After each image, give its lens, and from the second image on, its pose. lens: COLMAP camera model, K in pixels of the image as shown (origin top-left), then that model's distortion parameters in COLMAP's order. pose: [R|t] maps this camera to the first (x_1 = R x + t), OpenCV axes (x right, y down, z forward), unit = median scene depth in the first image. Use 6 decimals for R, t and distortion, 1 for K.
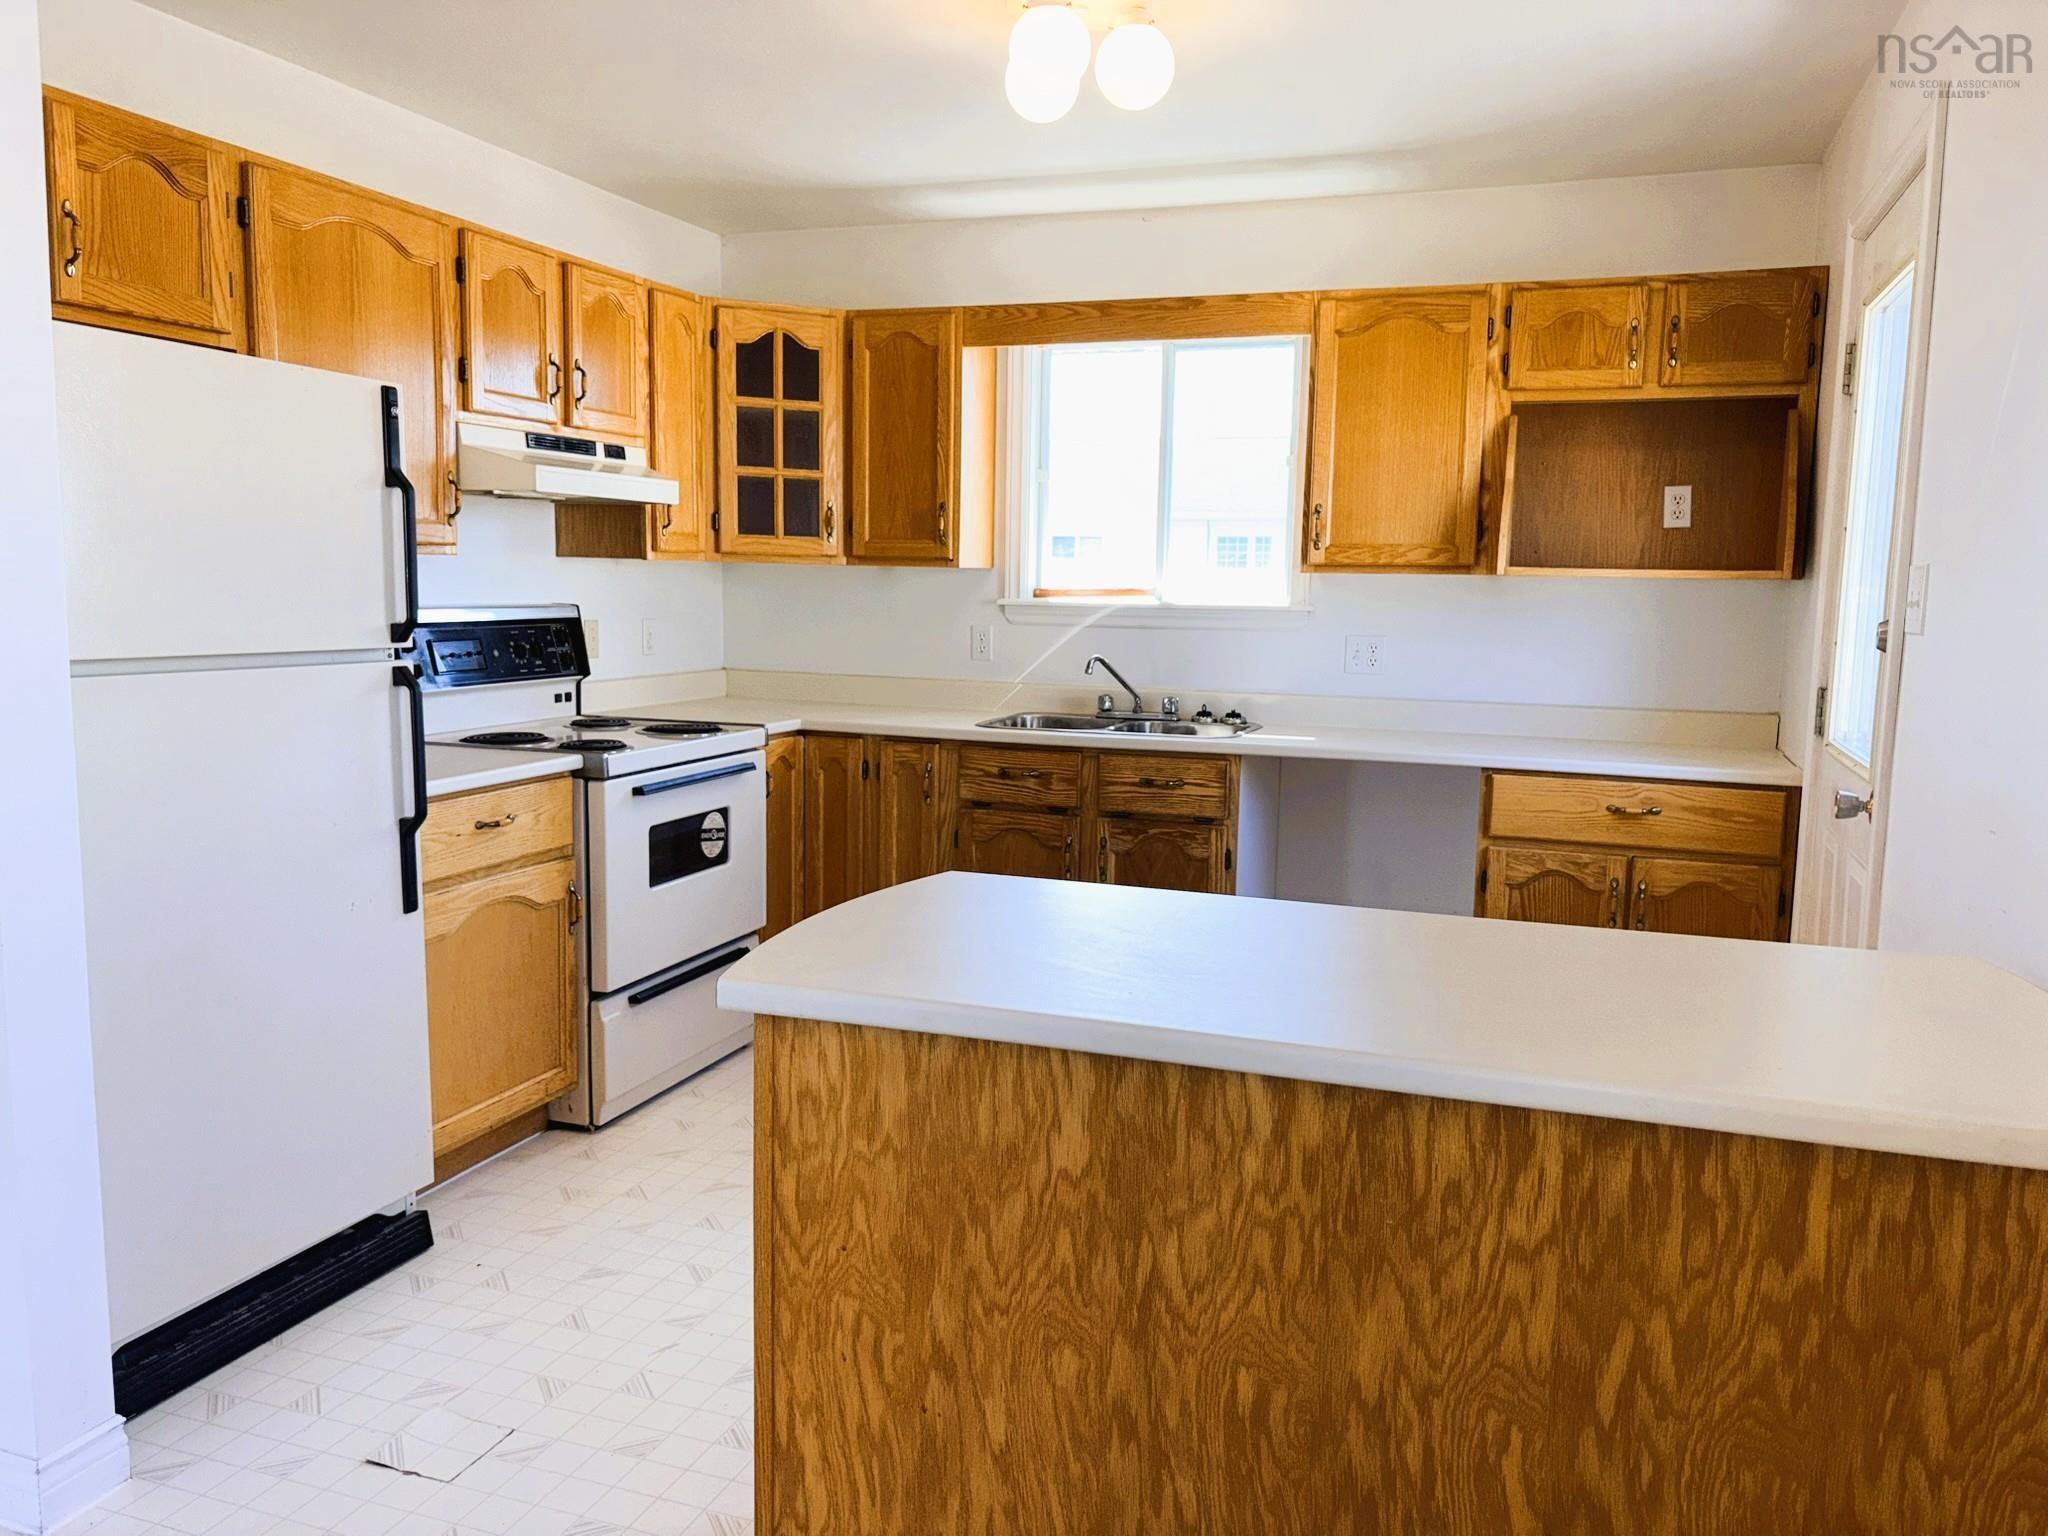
lens RADIAL K [[1544.8, 0, 1045.1], [0, 1544.8, 772.3], [0, 0, 1]] dist [0.046383, -0.057373]
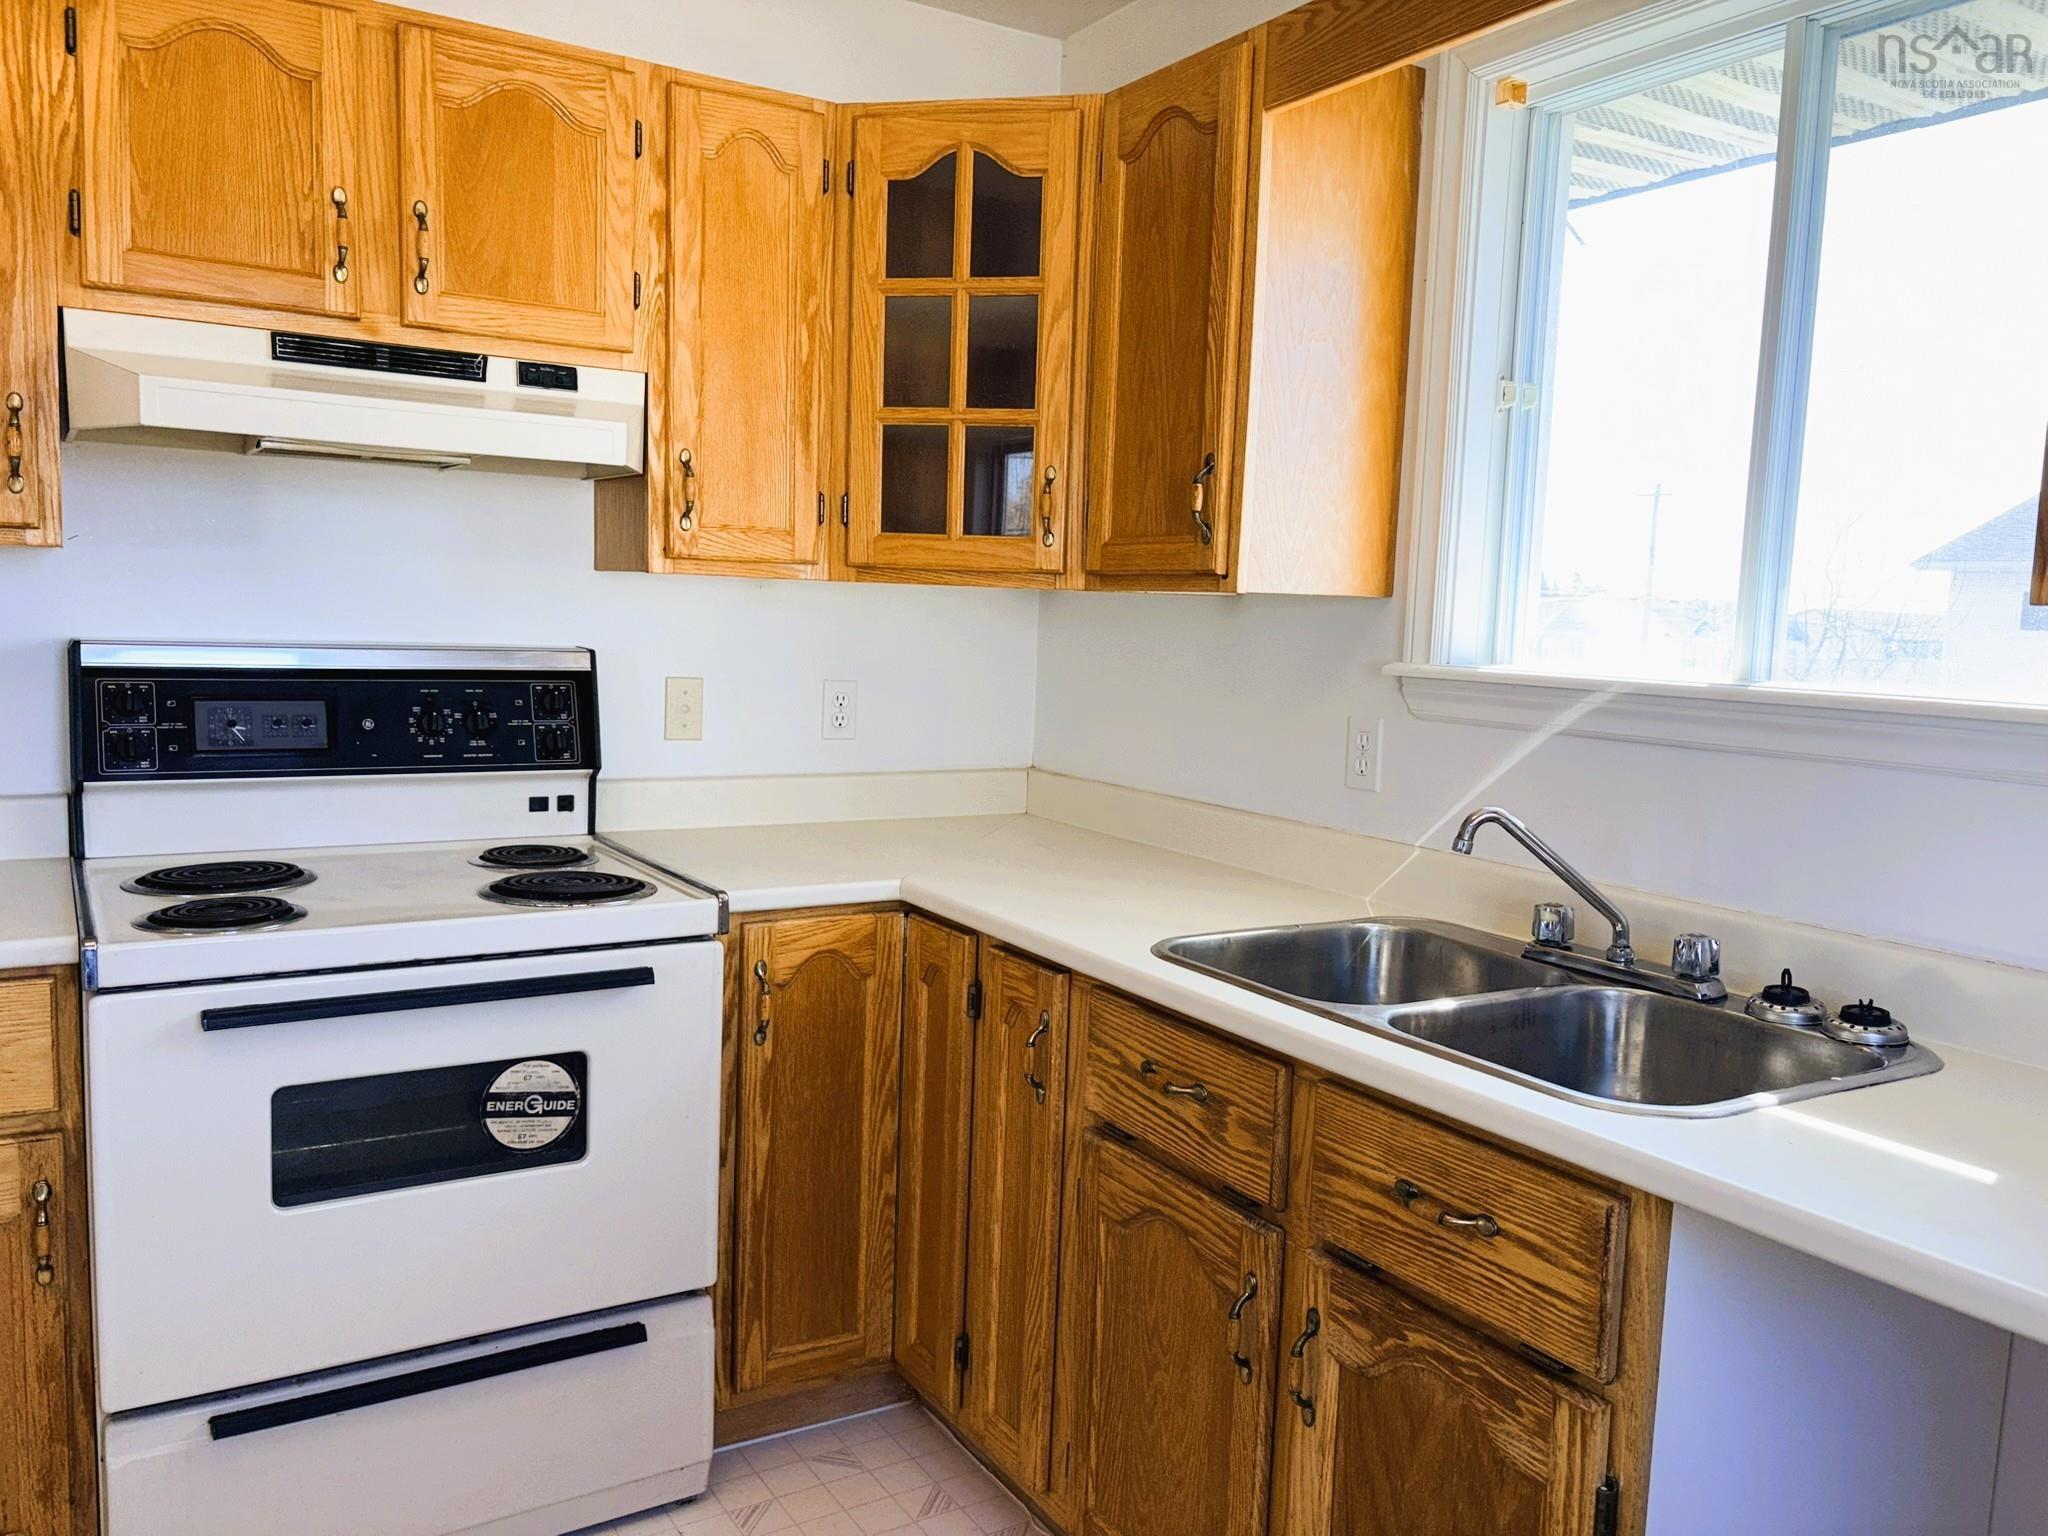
lens RADIAL K [[1544.8, 0, 1021.2], [0, 1544.8, 774.0], [0, 0, 1]] dist [0.046383, -0.057373]
pose [[0.775449, 0.074957, -0.626945, 0.203074], [-0.101352, 0.994830, -0.006418, -0.073974], [0.623223, 0.068519, 0.779037, 0.645759]]
